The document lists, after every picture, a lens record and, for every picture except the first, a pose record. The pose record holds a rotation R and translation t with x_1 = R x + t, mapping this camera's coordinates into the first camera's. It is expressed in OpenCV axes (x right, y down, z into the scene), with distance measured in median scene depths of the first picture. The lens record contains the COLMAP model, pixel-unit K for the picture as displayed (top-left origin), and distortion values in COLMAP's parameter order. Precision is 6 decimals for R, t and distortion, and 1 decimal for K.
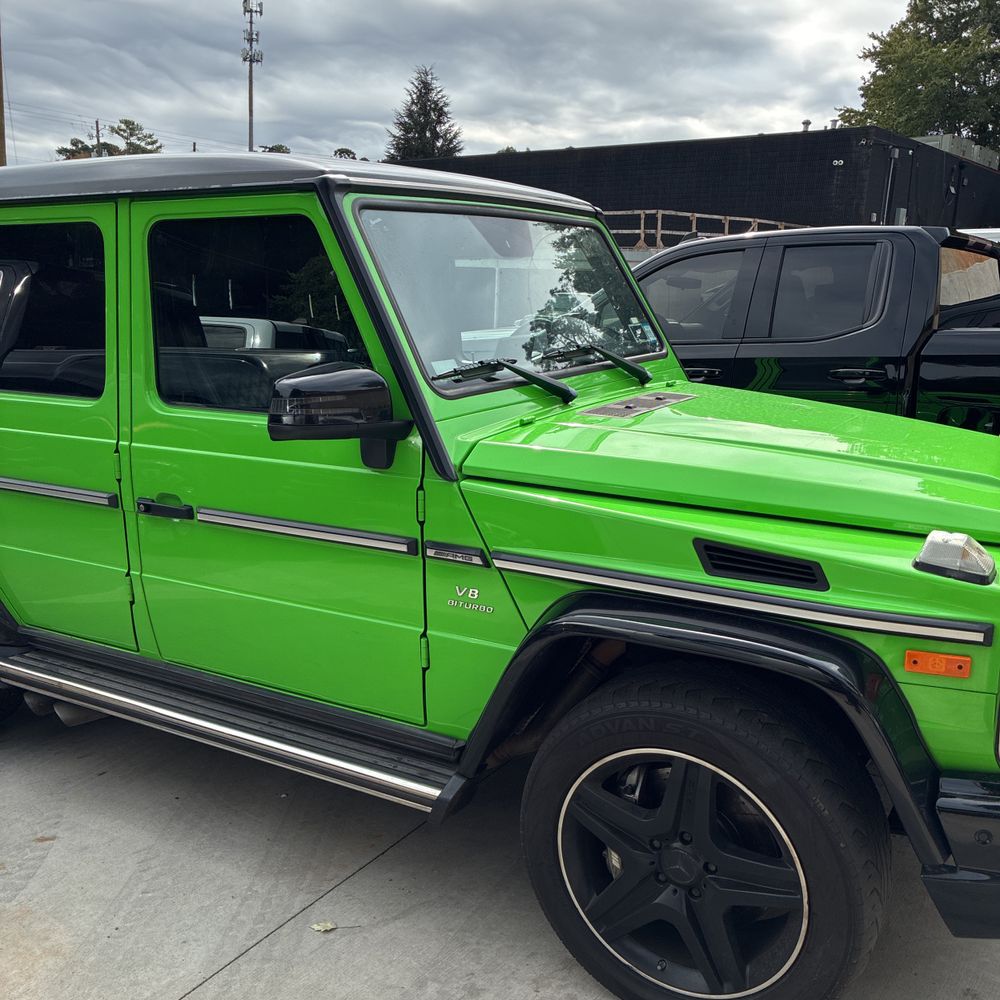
lens RADIAL K [[1005.4, 0, 509.9], [0, 1005.4, 507.8], [0, 0, 1]] dist [0.055174, -0.072488]
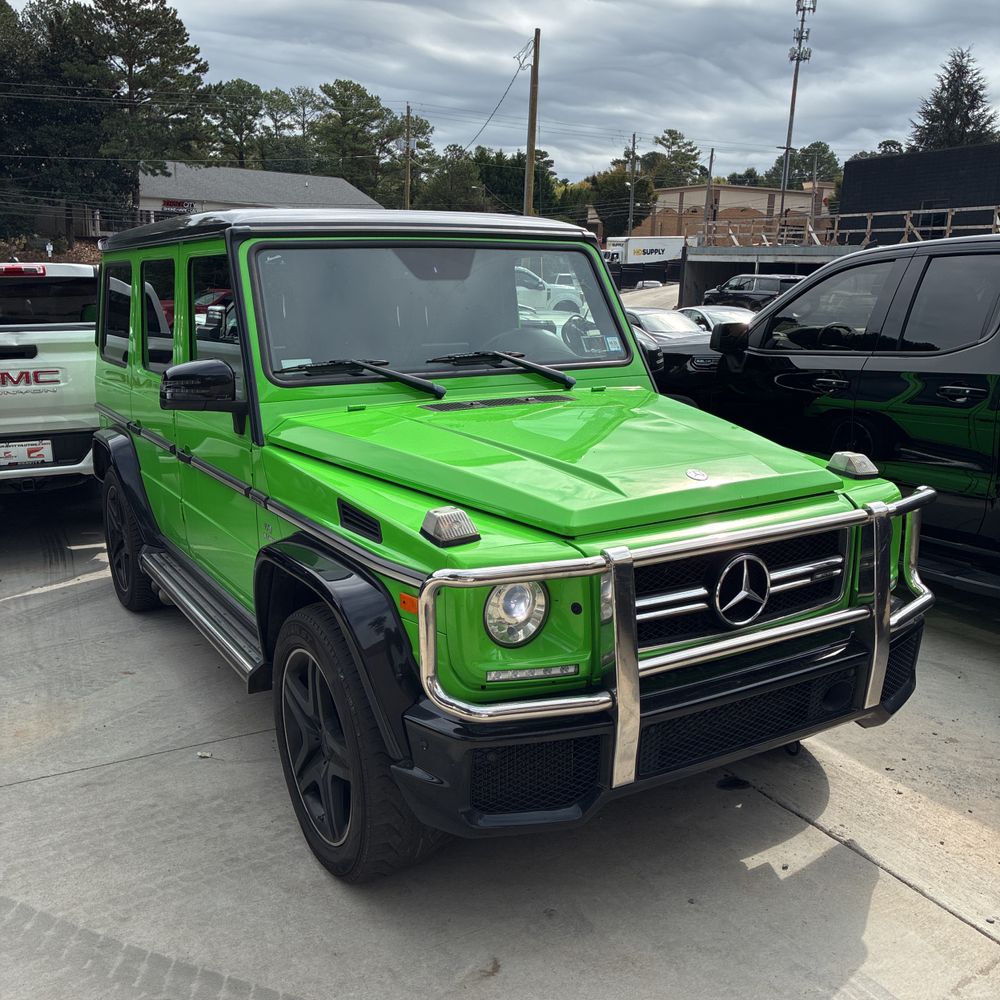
lens RADIAL K [[1003.6, 0, 508.2], [0, 1003.6, 511.6], [0, 0, 1]] dist [0.018614, 0.000802]
pose [[0.877960, 0.104418, -0.467208, 0.749234], [-0.101955, 0.994317, 0.030634, -0.012087], [0.467752, 0.020739, 0.883616, -0.051941]]
